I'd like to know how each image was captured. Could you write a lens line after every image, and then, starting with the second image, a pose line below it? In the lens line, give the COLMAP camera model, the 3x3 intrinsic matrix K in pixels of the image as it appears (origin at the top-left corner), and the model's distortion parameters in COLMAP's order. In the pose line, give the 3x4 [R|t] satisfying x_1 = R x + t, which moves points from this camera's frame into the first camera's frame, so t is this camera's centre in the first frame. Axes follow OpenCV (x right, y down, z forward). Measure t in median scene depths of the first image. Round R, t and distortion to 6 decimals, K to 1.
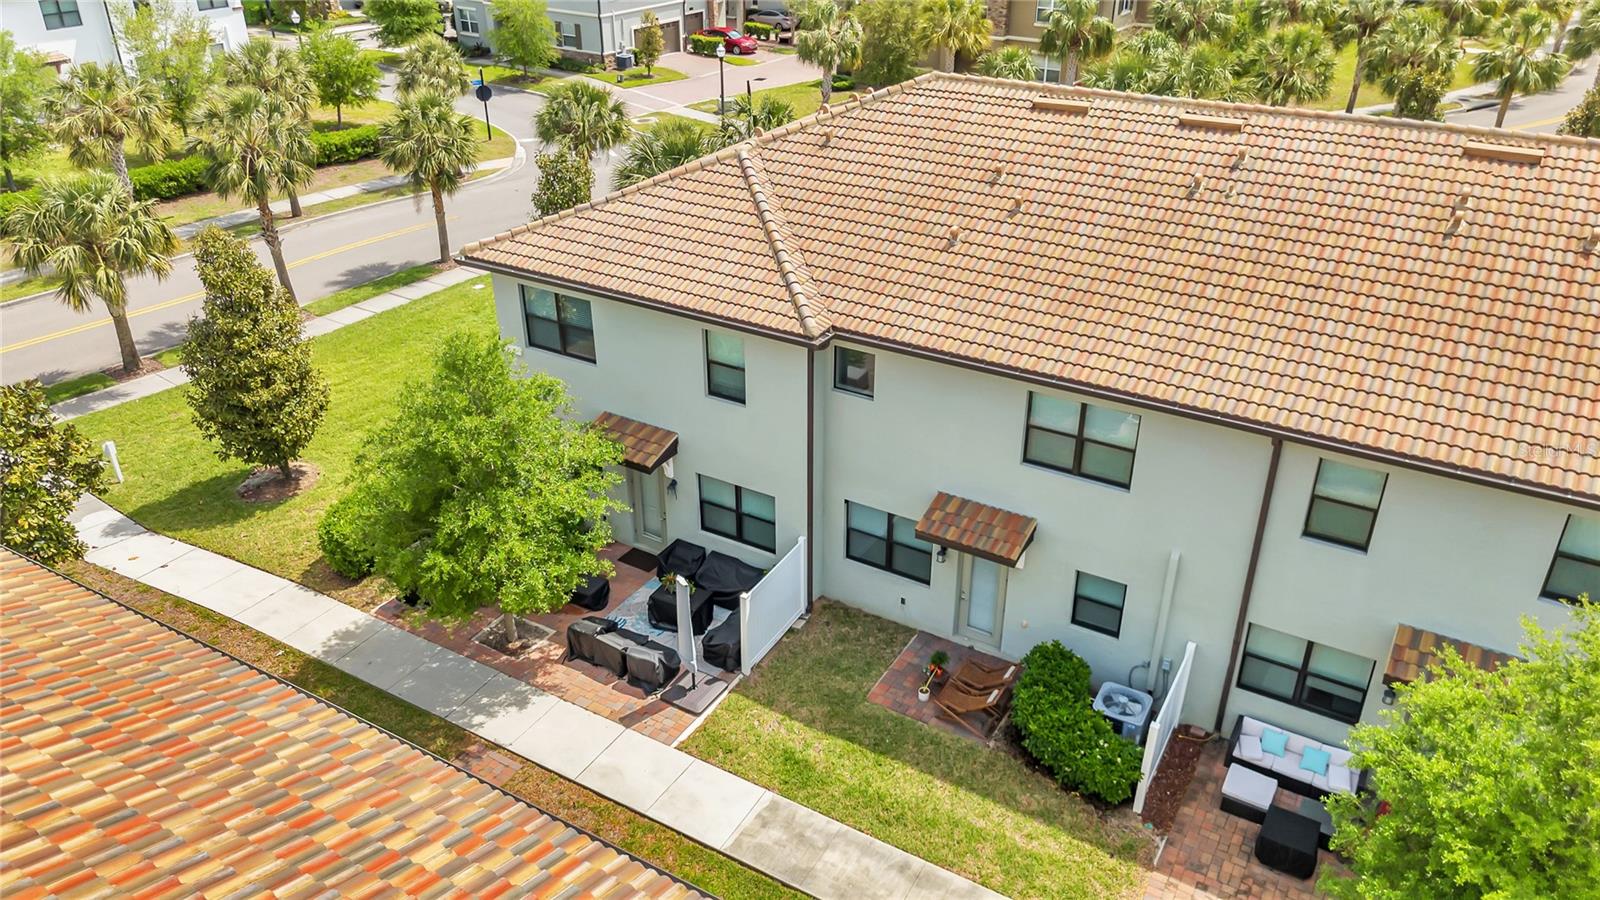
lens RADIAL K [[1132.8, 0, 800.0], [0, 1132.8, 450.0], [0, 0, 1]] dist [0.000564, 0.000108]
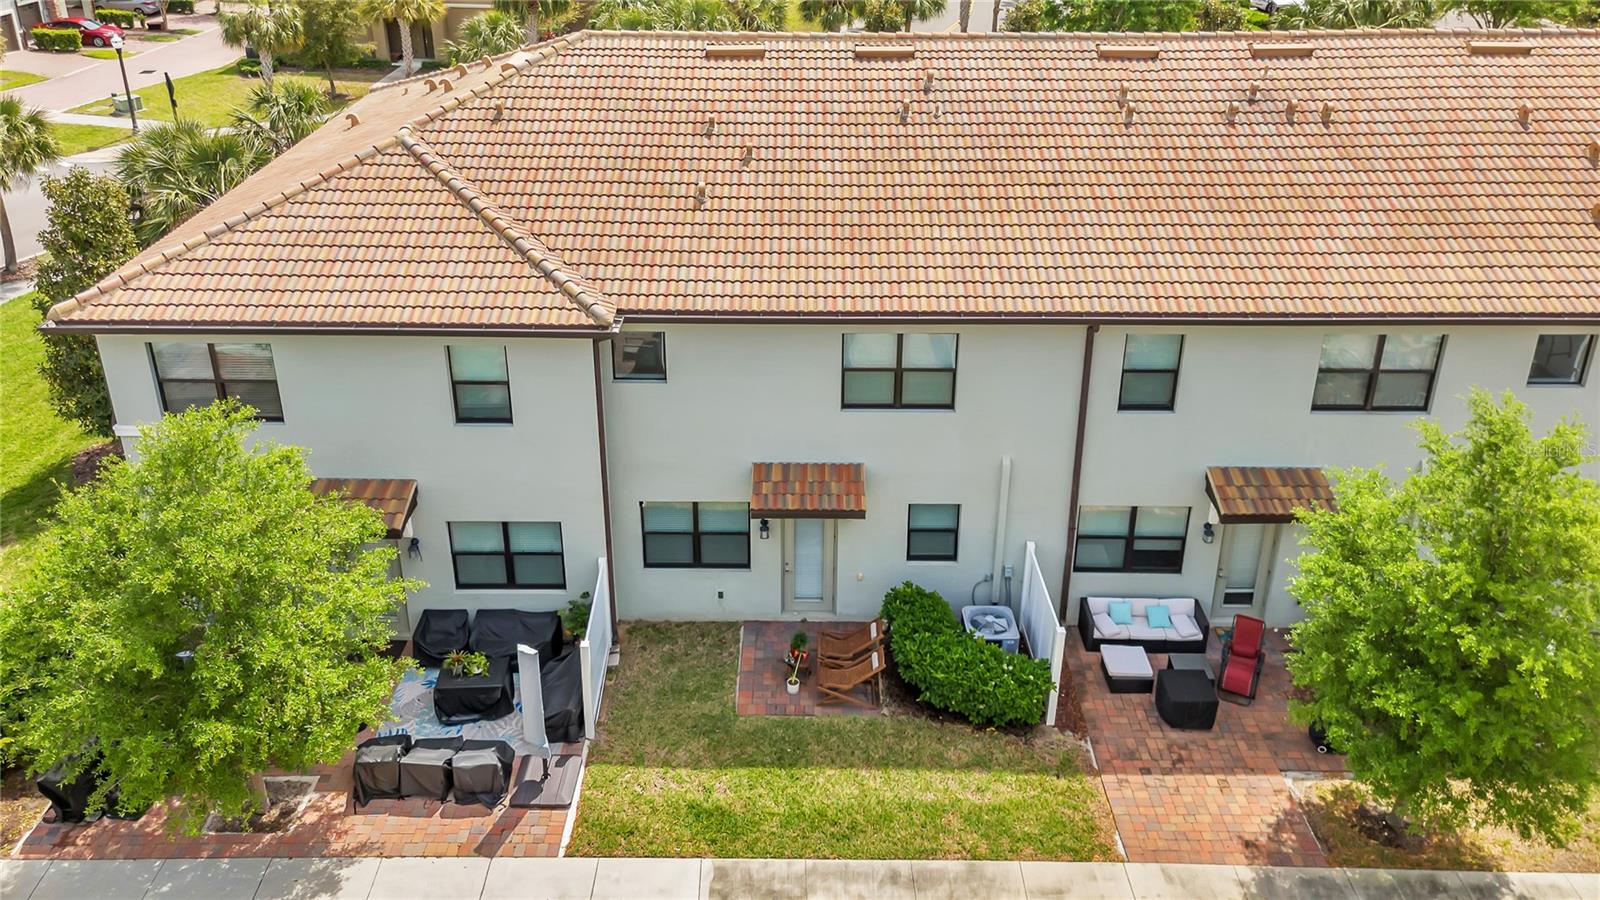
lens RADIAL K [[1186.2, 0, 799.1], [0, 1186.2, 288.0], [0, 0, 1]] dist [0.006976, -0.002526]
pose [[0.860750, -0.186163, 0.473765, -0.280329], [0.238423, 0.969762, -0.052113, -0.042830], [-0.449738, 0.157813, 0.879108, 0.116408]]
